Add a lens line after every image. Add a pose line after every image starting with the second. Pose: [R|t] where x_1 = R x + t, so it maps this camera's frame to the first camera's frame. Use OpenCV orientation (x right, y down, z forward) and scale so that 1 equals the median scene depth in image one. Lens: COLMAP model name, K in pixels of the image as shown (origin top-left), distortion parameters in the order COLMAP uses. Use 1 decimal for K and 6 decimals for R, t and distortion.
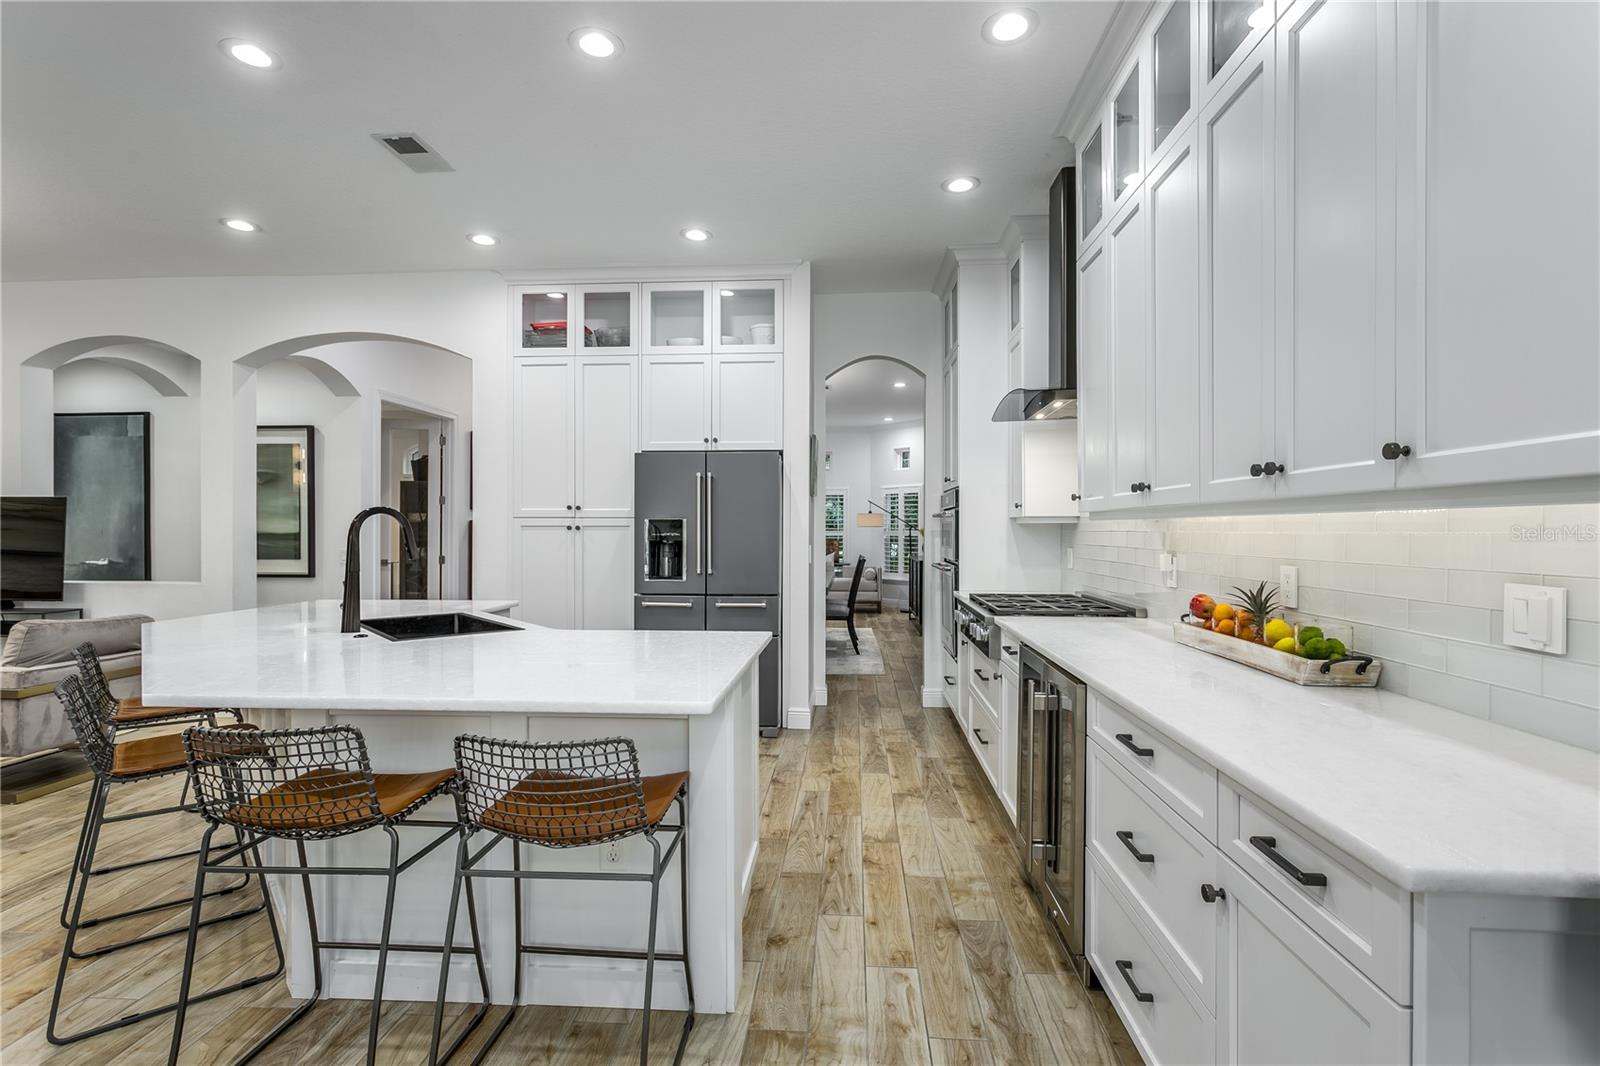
lens RADIAL K [[760.1, 0, 792.5], [0, 760.1, 531.9], [0, 0, 1]] dist [0.000079, -0.000387]
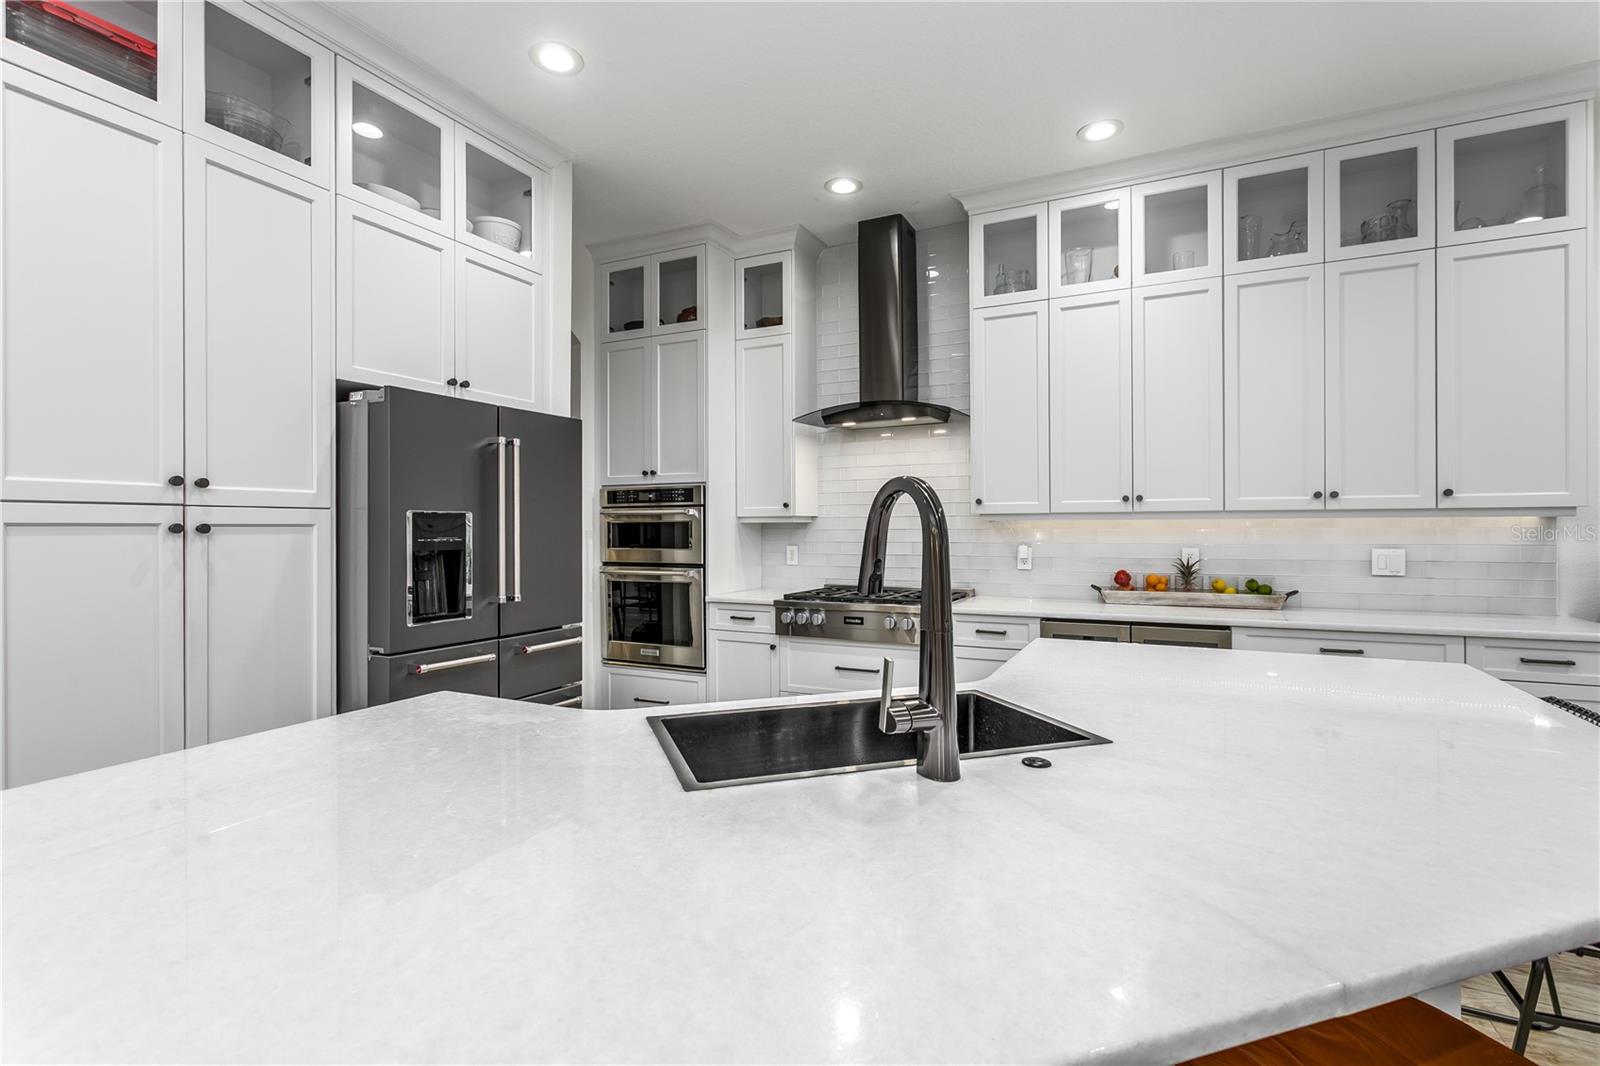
lens RADIAL K [[765.9, 0, 807.2], [0, 765.9, 526.4], [0, 0, 1]] dist [-0.000725, 0.000207]
pose [[0.367891, -0.000085, 0.929869, -0.567752], [0.007570, 0.999967, -0.002903, -0.002764], [-0.929838, 0.008107, 0.367880, 0.514745]]
